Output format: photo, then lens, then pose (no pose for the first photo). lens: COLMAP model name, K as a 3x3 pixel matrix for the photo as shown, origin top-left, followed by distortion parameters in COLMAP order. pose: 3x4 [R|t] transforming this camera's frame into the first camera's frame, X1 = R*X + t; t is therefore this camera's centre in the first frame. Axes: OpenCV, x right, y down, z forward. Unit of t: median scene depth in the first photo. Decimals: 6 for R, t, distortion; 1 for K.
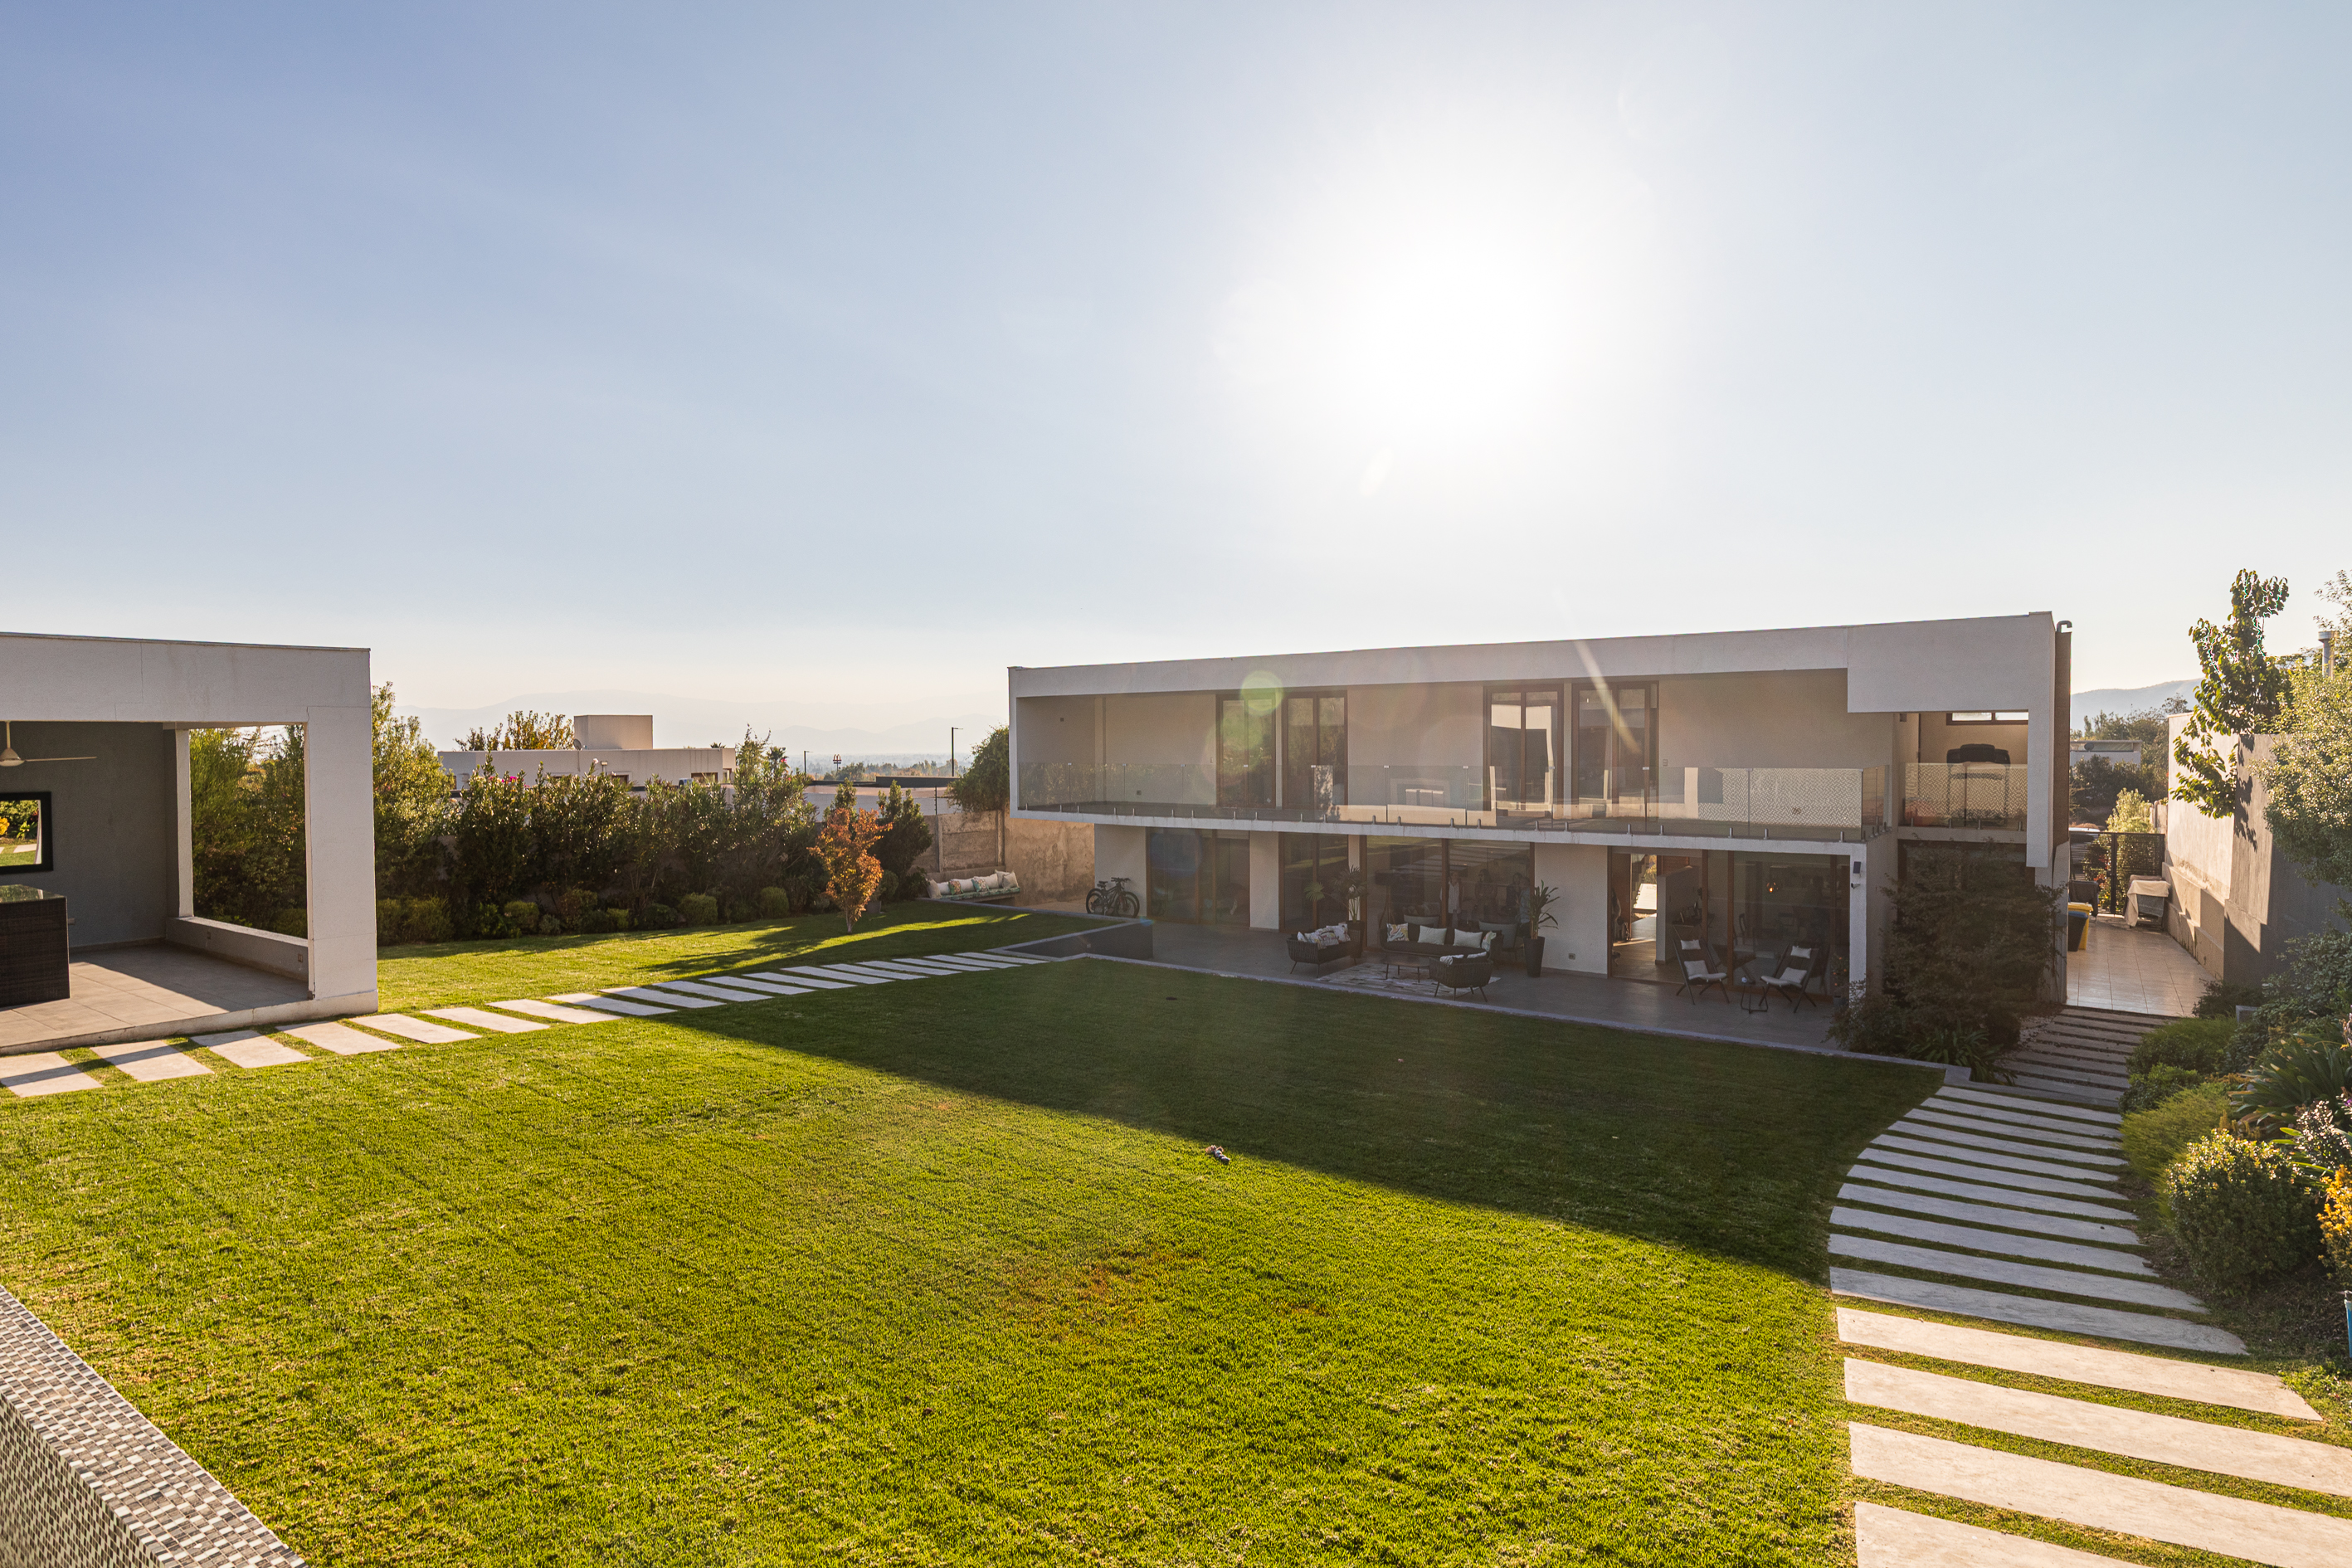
lens RADIAL K [[1279.3, 0, 1177.0], [0, 1279.3, 773.6], [0, 0, 1]] dist [0.015261, -0.000056]
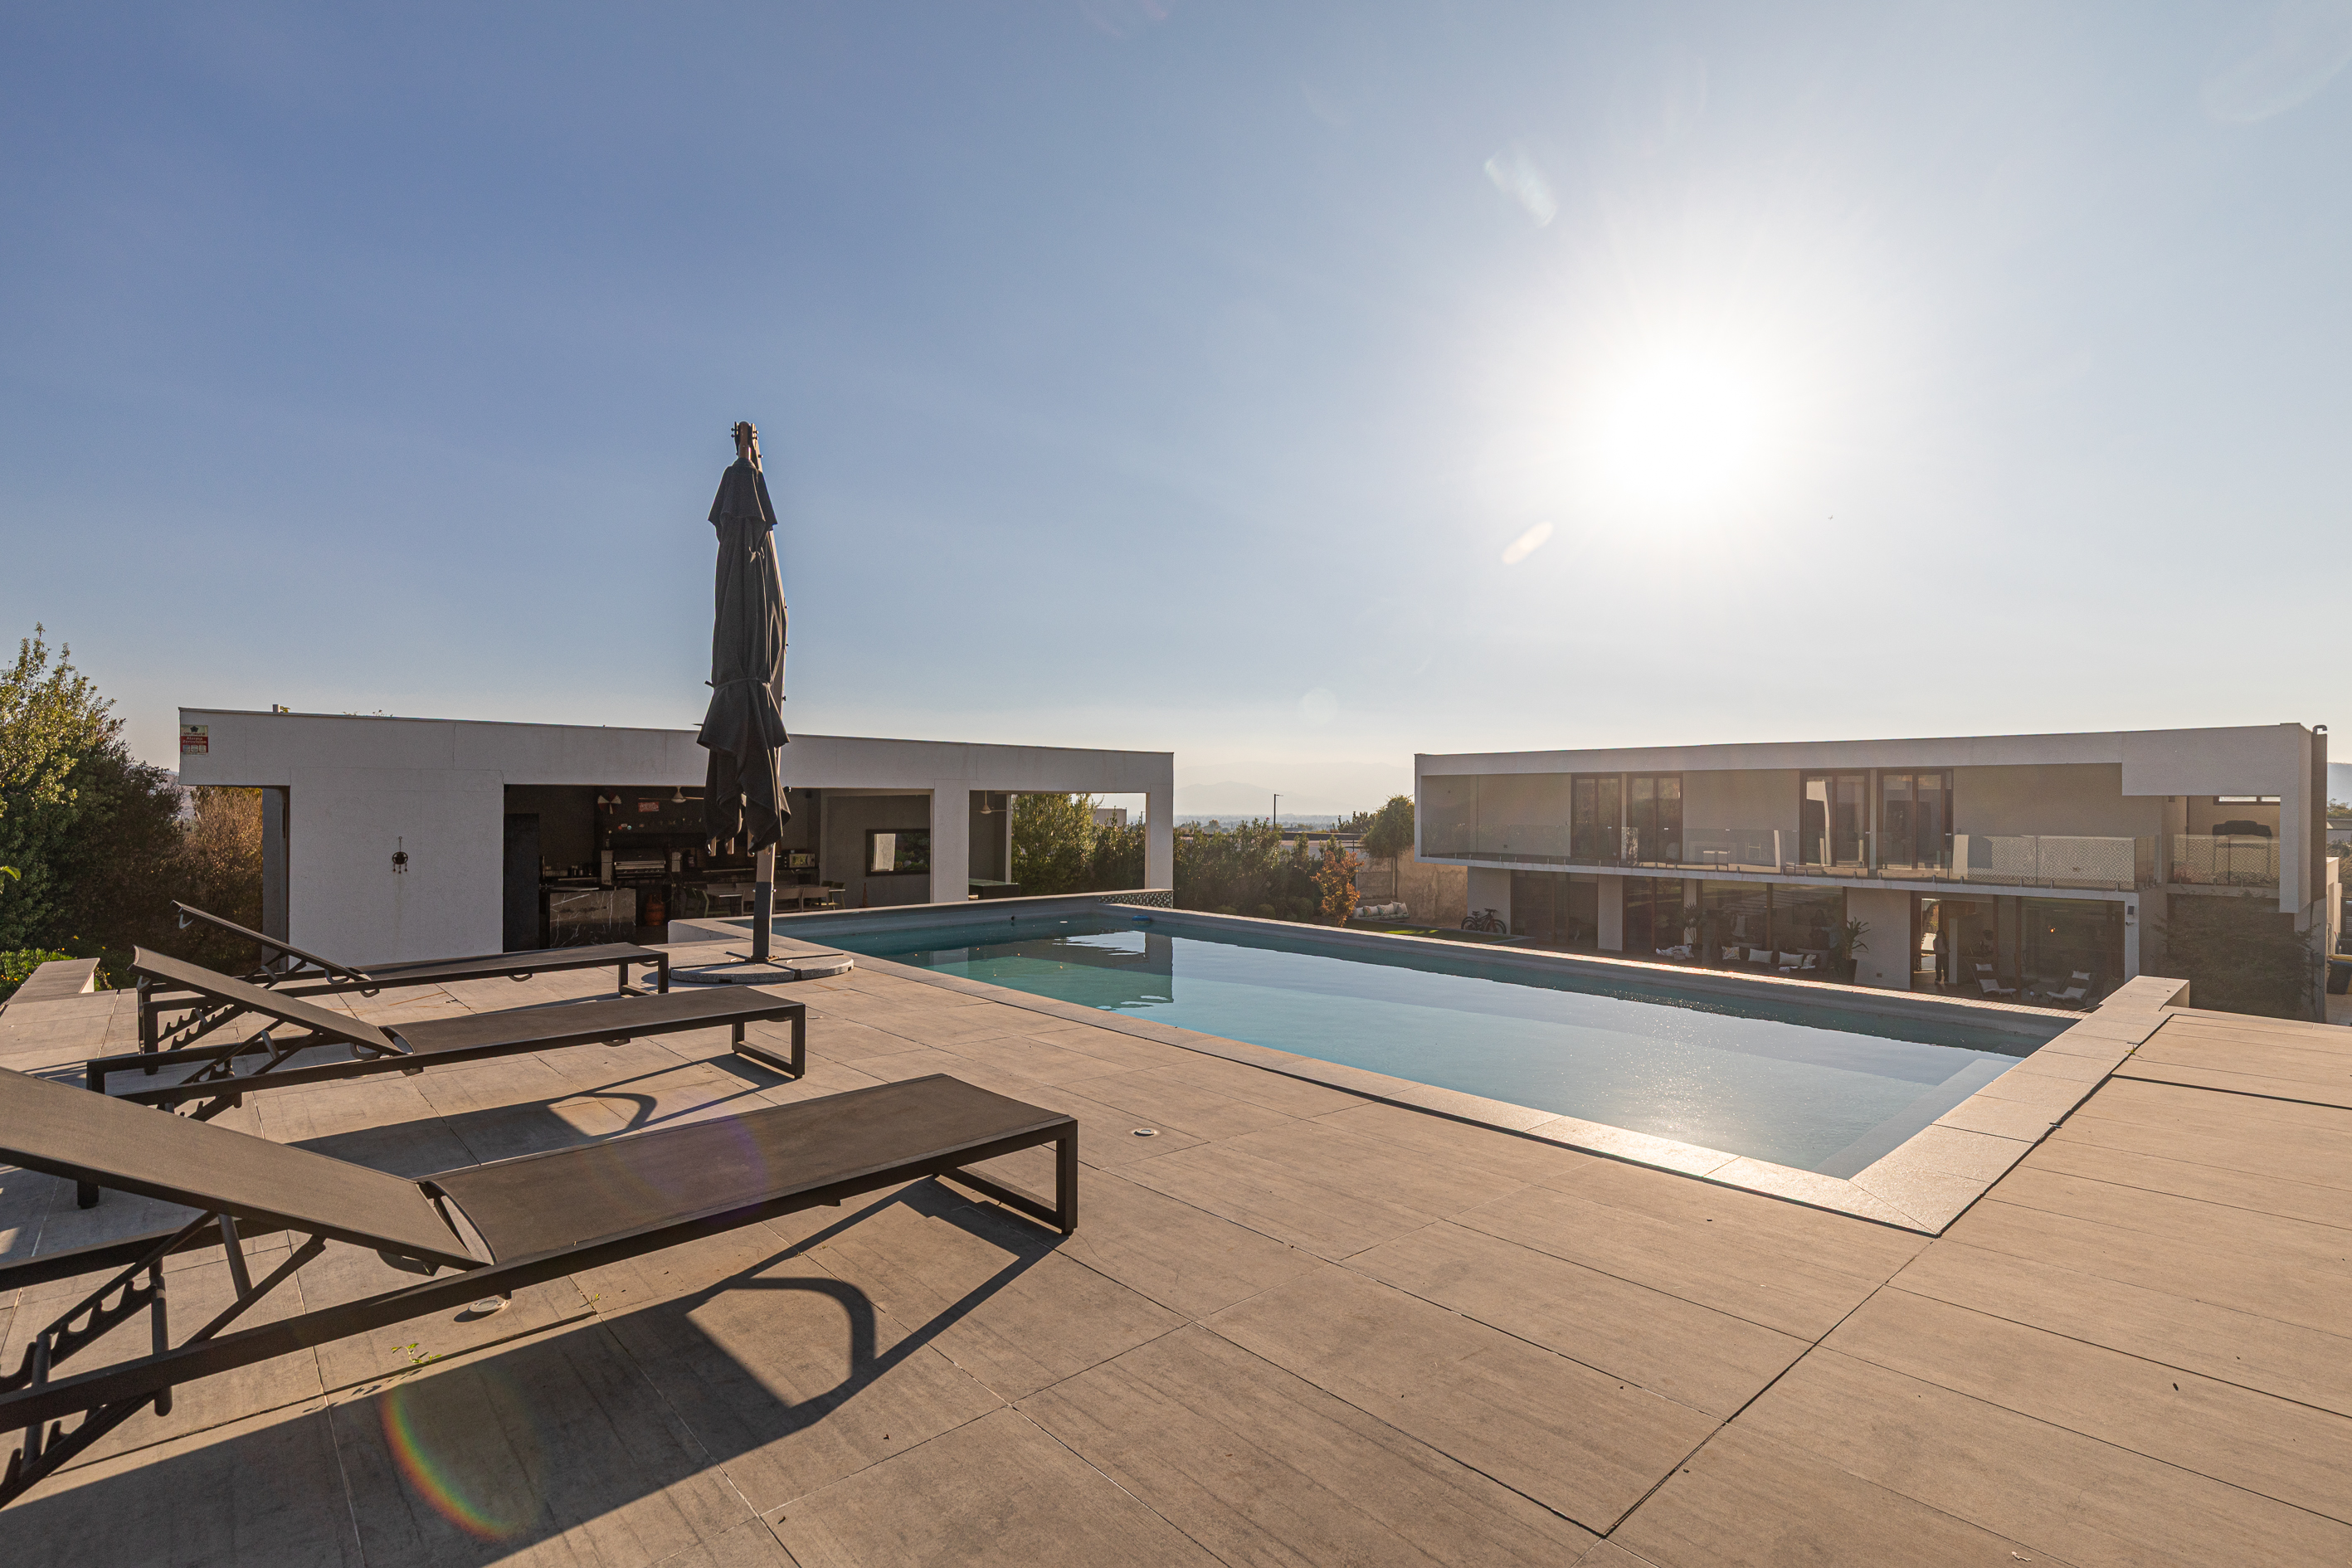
lens RADIAL K [[1075.0, 0, 1197.5], [0, 1075.0, 797.2], [0, 0, 1]] dist [0.014033, -0.001095]
pose [[0.975751, 0.012242, -0.218542, -0.126201], [-0.019578, 0.999314, -0.031433, 0.006517], [0.218008, 0.034949, 0.975321, -0.232049]]
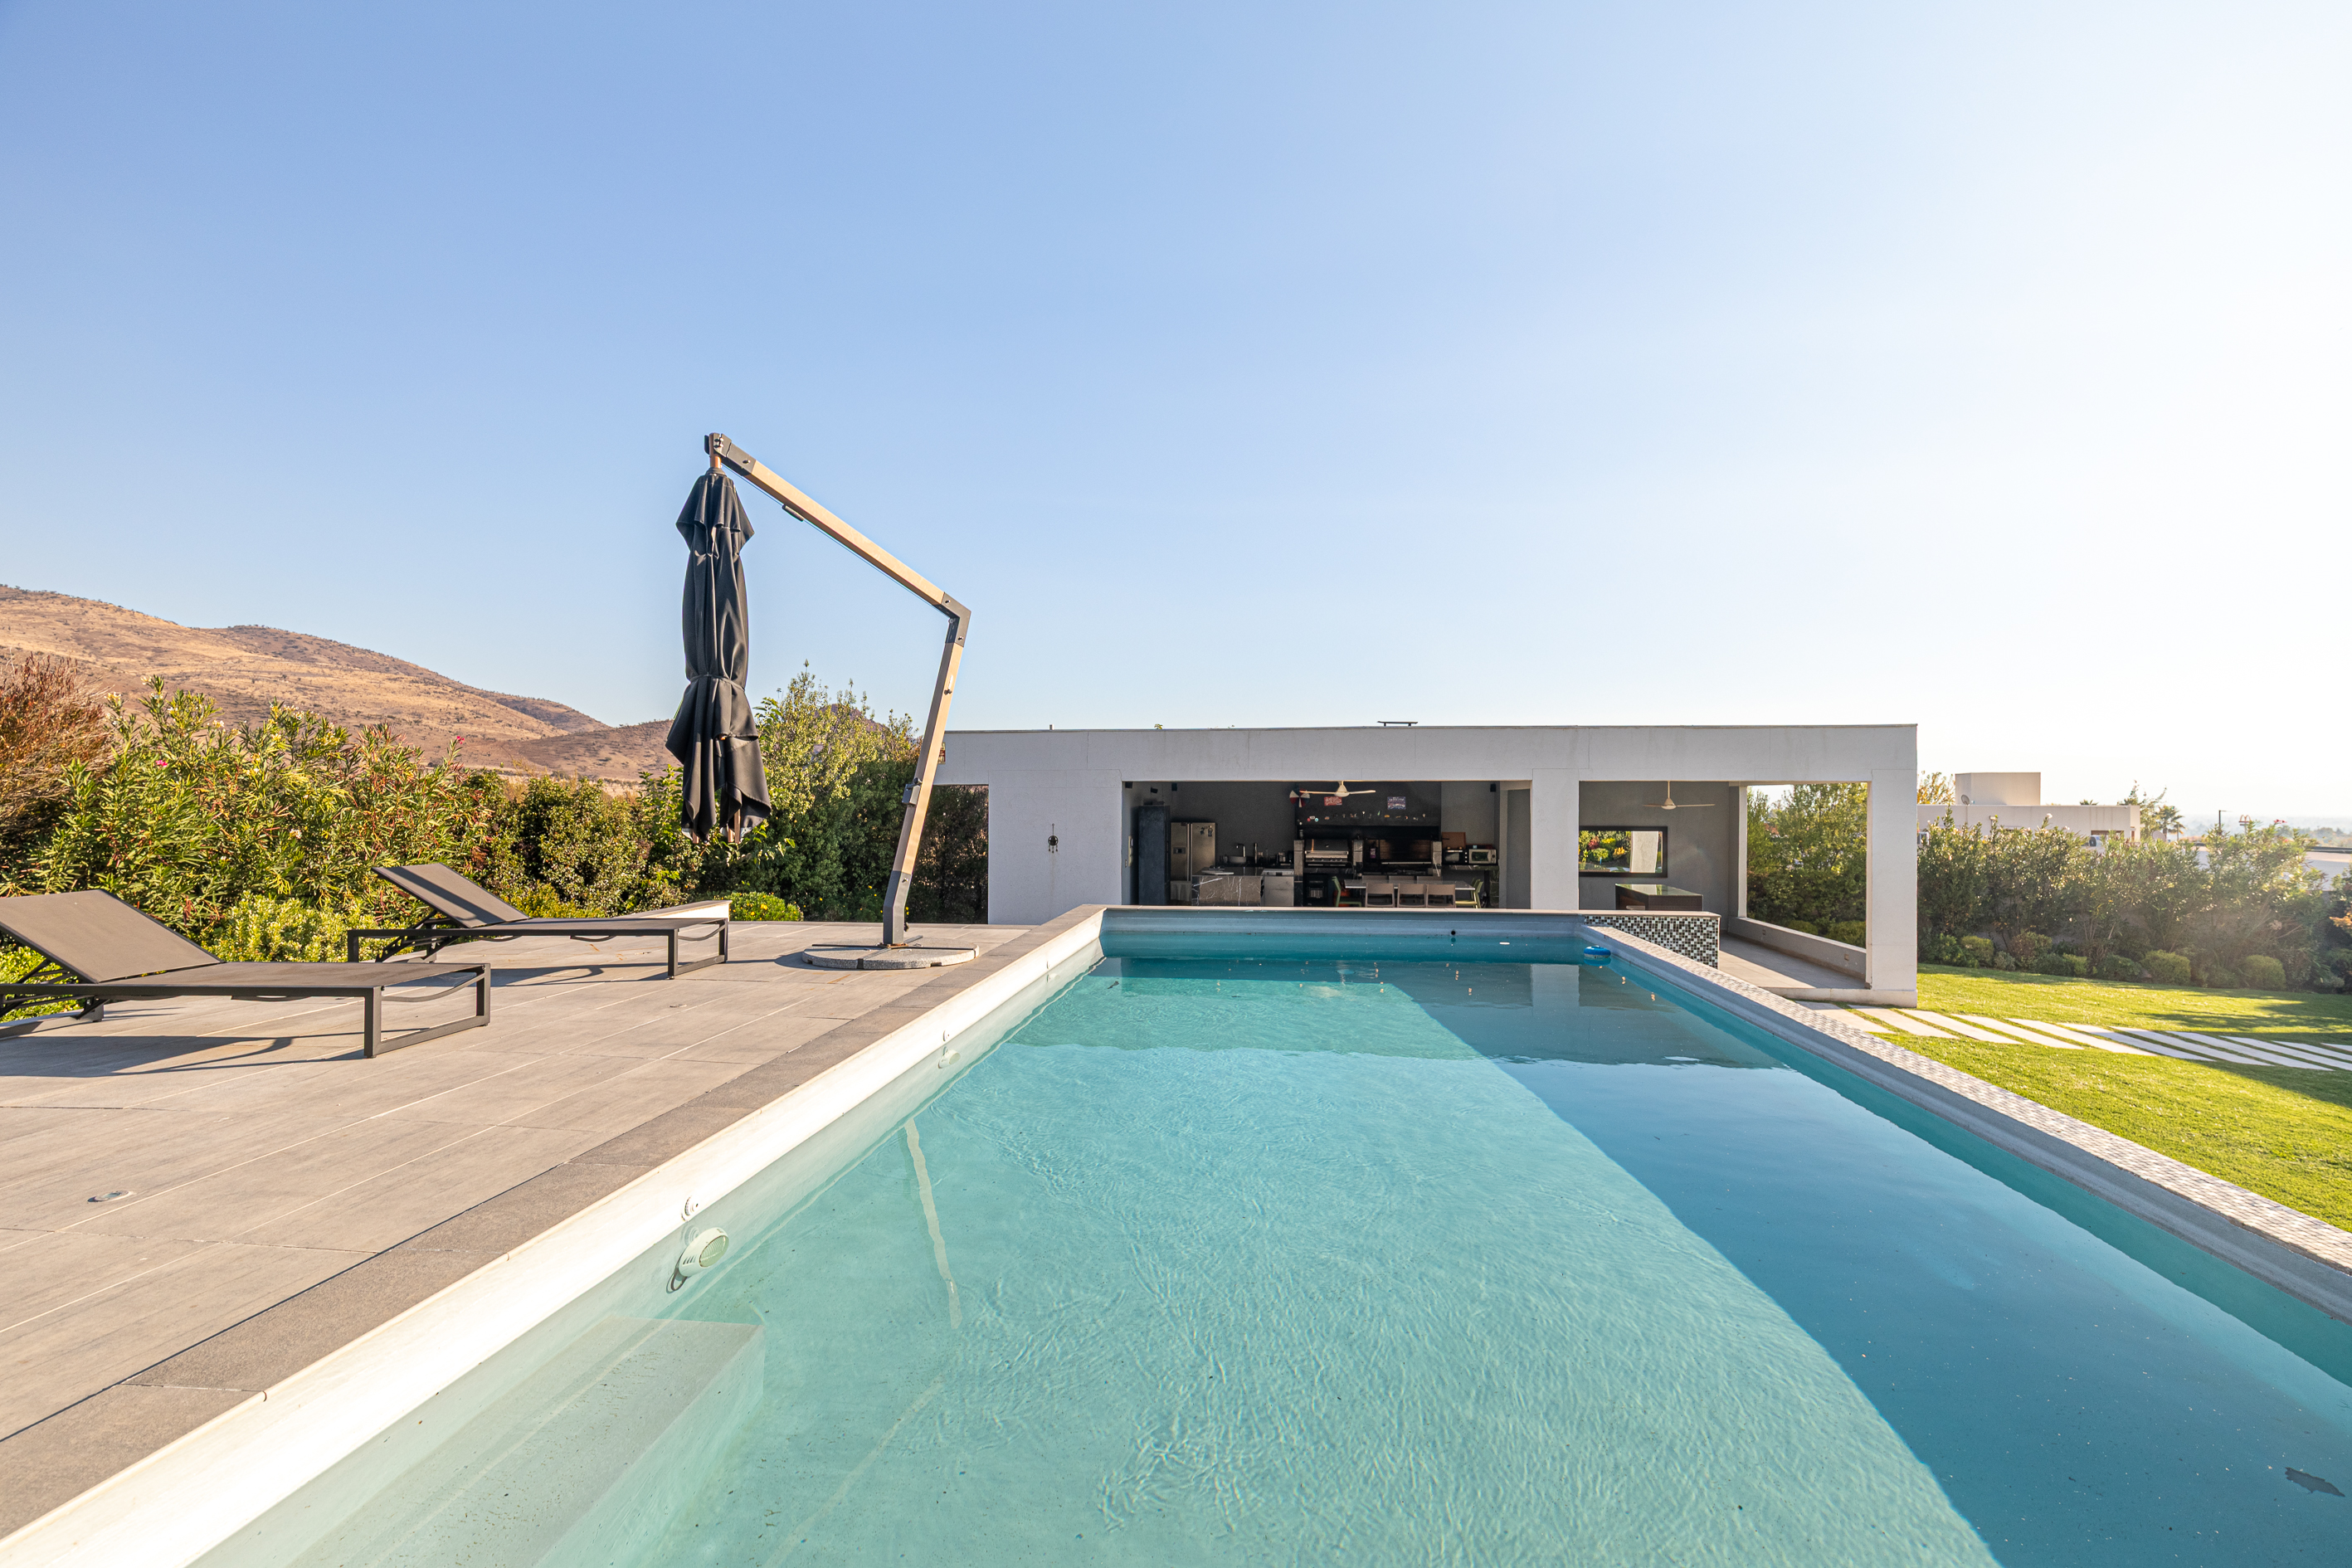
lens RADIAL K [[1075.0, 0, 1194.8], [0, 1075.0, 777.9], [0, 0, 1]] dist [0.014033, -0.001095]
pose [[0.509816, -0.004129, -0.860273, -0.032862], [-0.031658, 0.999221, -0.023558, 0.002575], [0.859701, 0.039245, 0.509288, -0.094205]]
